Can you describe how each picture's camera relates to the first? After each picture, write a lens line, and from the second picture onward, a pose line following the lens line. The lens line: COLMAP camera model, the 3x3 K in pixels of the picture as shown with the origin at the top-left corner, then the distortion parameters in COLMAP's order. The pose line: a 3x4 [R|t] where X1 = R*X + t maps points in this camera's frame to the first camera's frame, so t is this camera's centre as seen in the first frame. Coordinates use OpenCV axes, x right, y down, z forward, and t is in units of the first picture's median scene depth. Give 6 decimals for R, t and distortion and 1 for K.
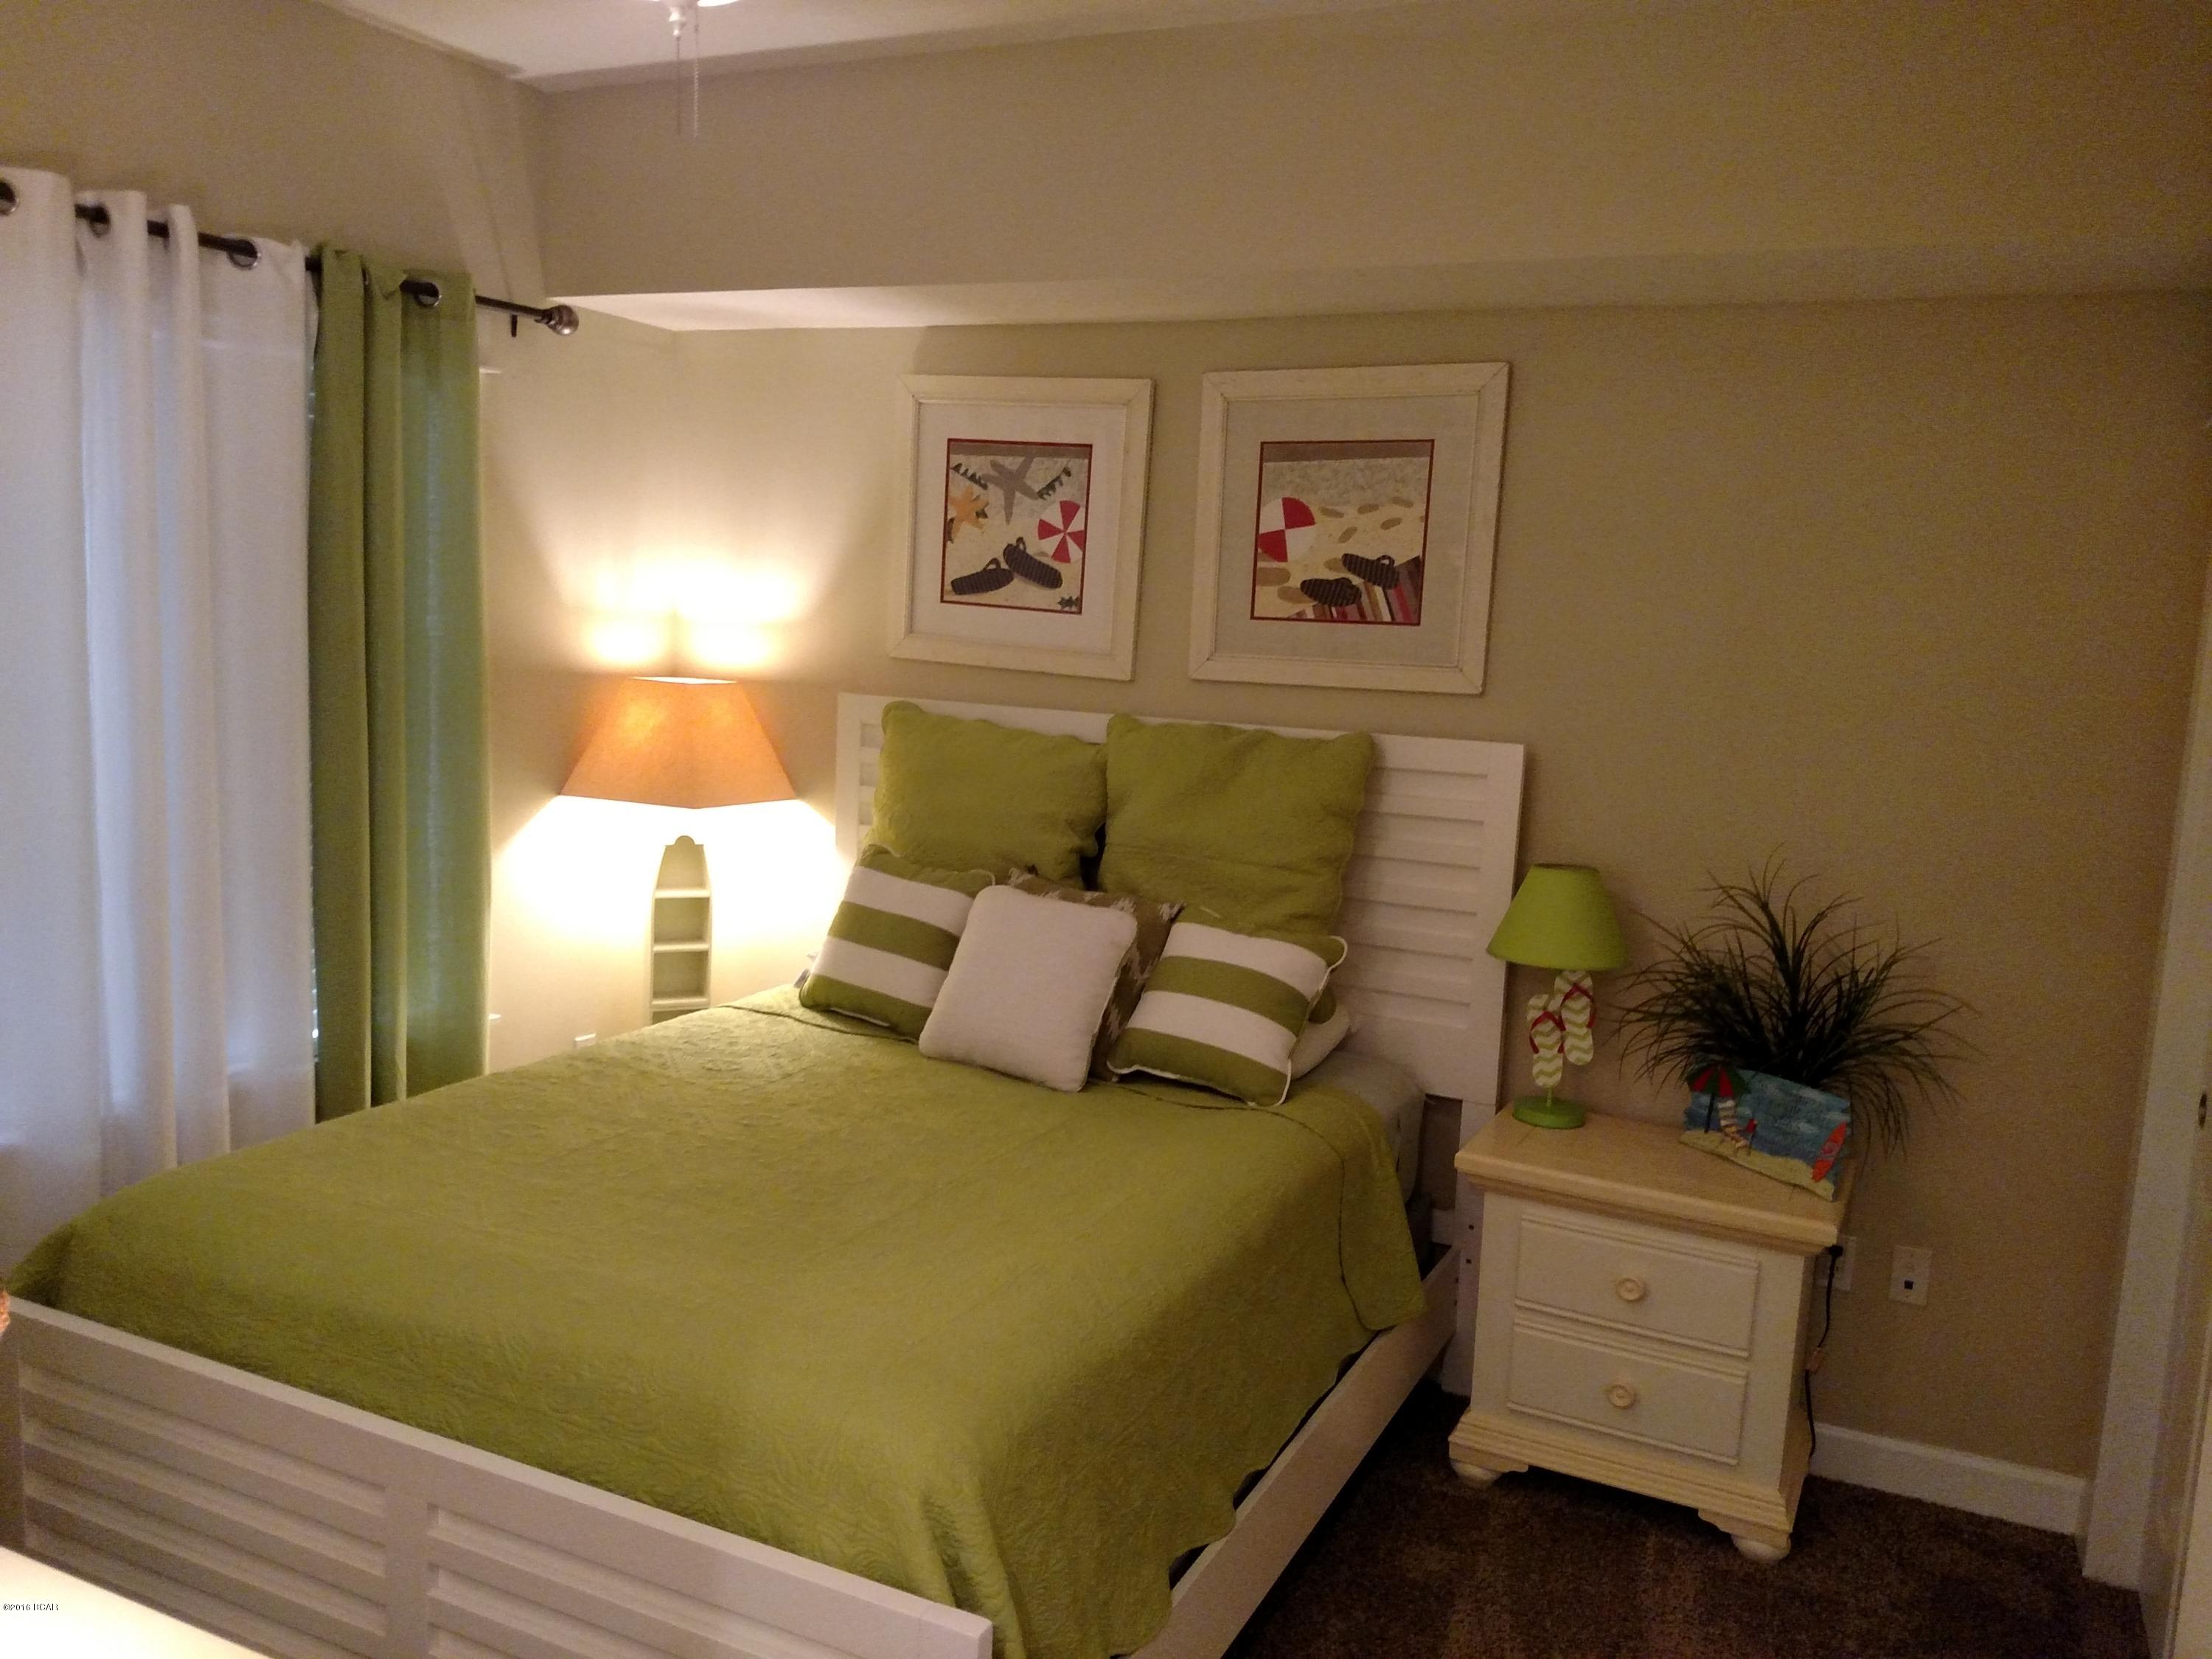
lens RADIAL K [[1672.9, 0, 1103.5], [0, 1672.9, 810.4], [0, 0, 1]] dist [0.142890, -0.178744]
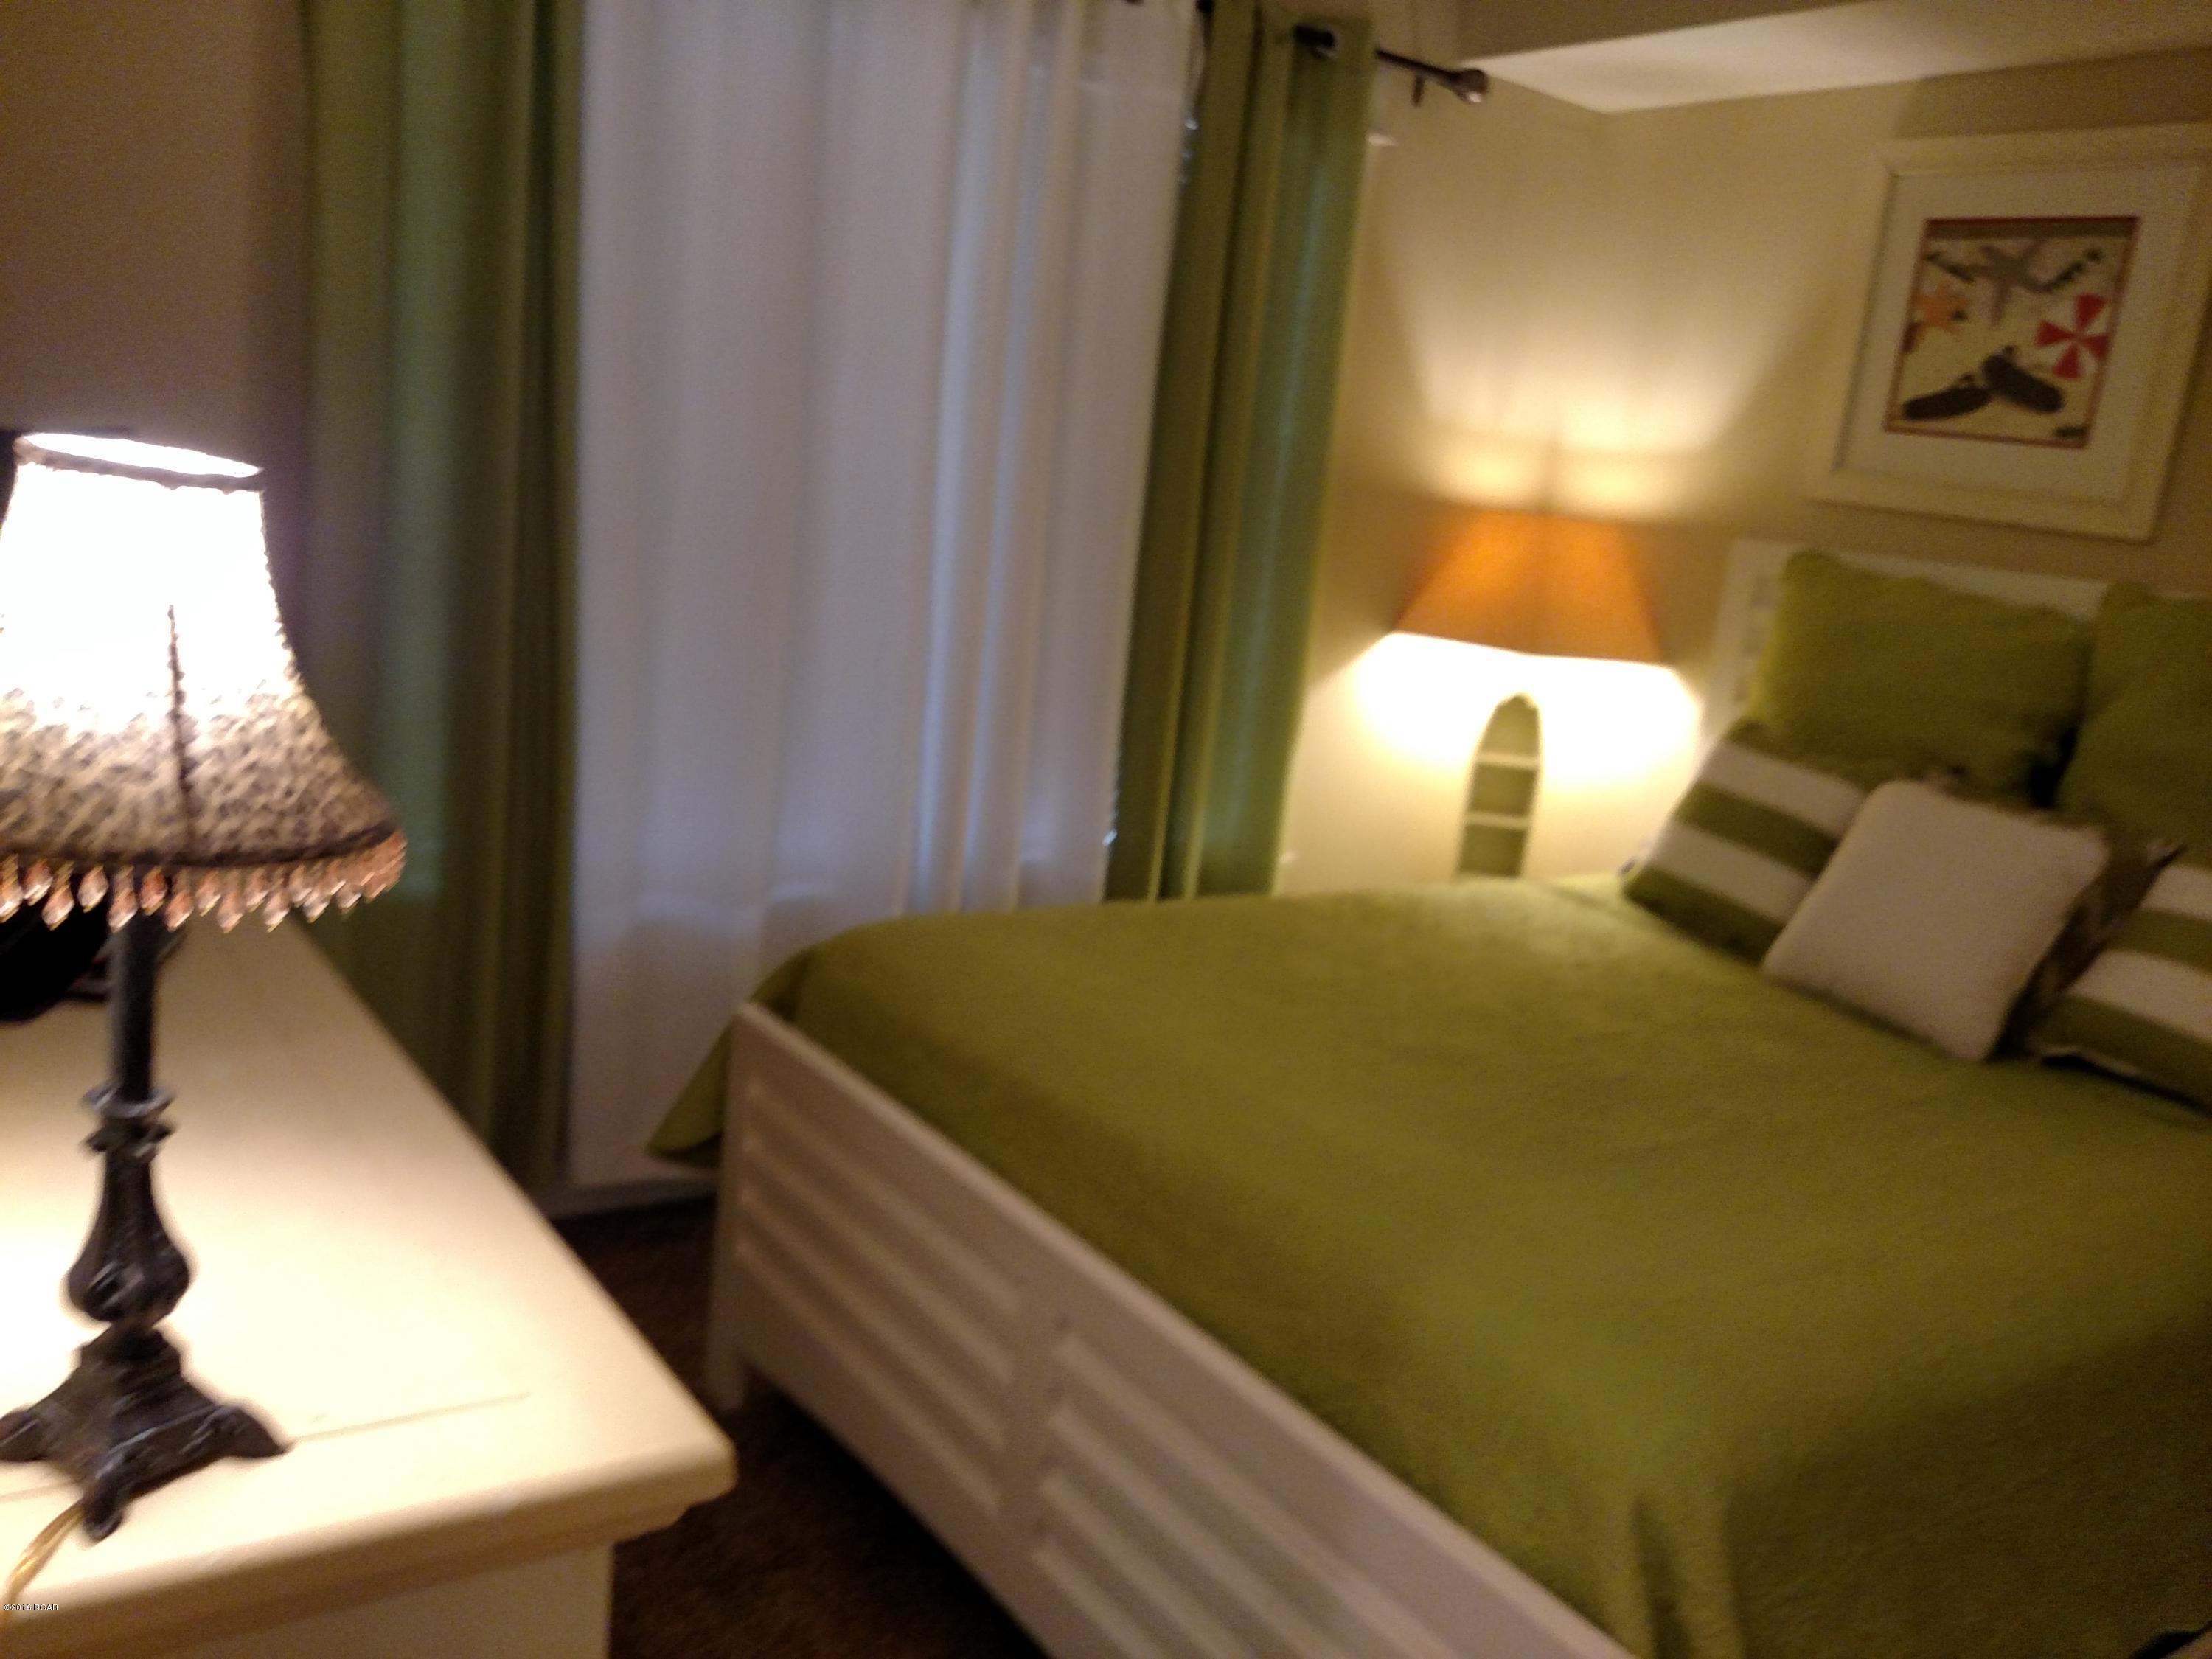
lens RADIAL K [[1749.3, 0, 1106.0], [0, 1749.3, 829.5], [0, 0, 1]] dist [-0.030299, 0.007697]
pose [[0.866305, 0.144512, -0.478155, 0.001946], [-0.127495, 0.989501, 0.068065, 0.053929], [0.482971, 0.001997, 0.875634, 0.134351]]
